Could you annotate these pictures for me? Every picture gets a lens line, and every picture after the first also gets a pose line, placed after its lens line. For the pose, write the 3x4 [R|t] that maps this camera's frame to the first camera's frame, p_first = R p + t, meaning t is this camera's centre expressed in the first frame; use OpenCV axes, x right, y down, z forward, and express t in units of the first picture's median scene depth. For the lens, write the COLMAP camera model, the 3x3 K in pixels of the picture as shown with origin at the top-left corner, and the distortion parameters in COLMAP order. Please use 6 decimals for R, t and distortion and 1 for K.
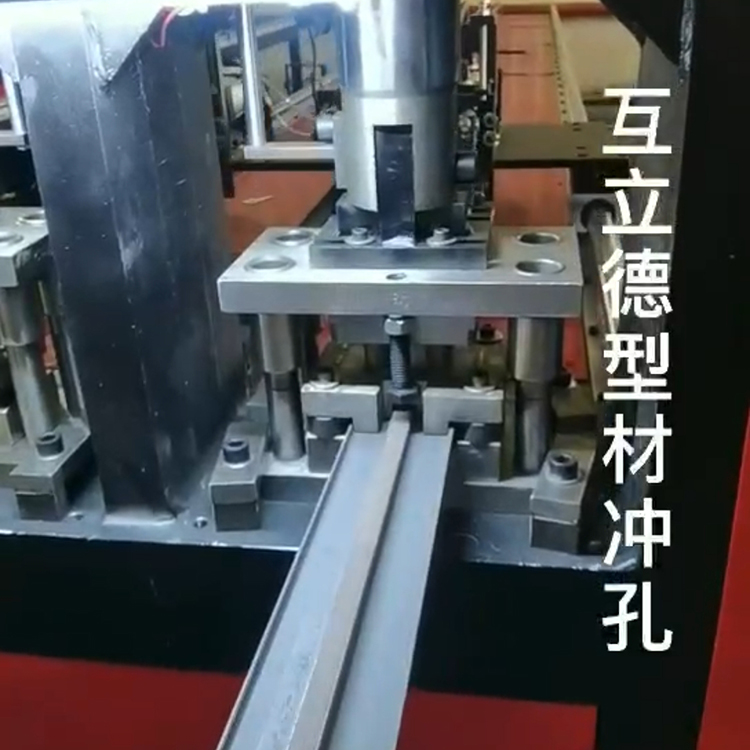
lens RADIAL K [[914.8, 0, 375.0], [0, 914.8, 375.0], [0, 0, 1]] dist [-0.018285, -0.001569]
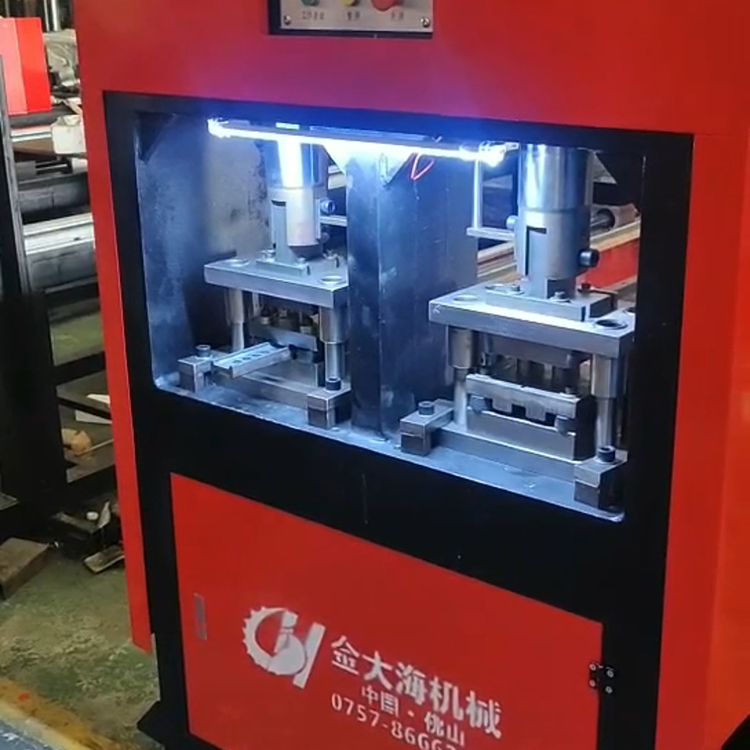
lens RADIAL K [[1182.1, 0, 375.0], [0, 1182.1, 375.0], [0, 0, 1]] dist [0.034987, -0.007206]
pose [[0.872893, 0.189405, -0.449649, 0.737886], [-0.233021, 0.971515, -0.043128, 0.146843], [0.428672, 0.142423, 0.892164, -0.967744]]
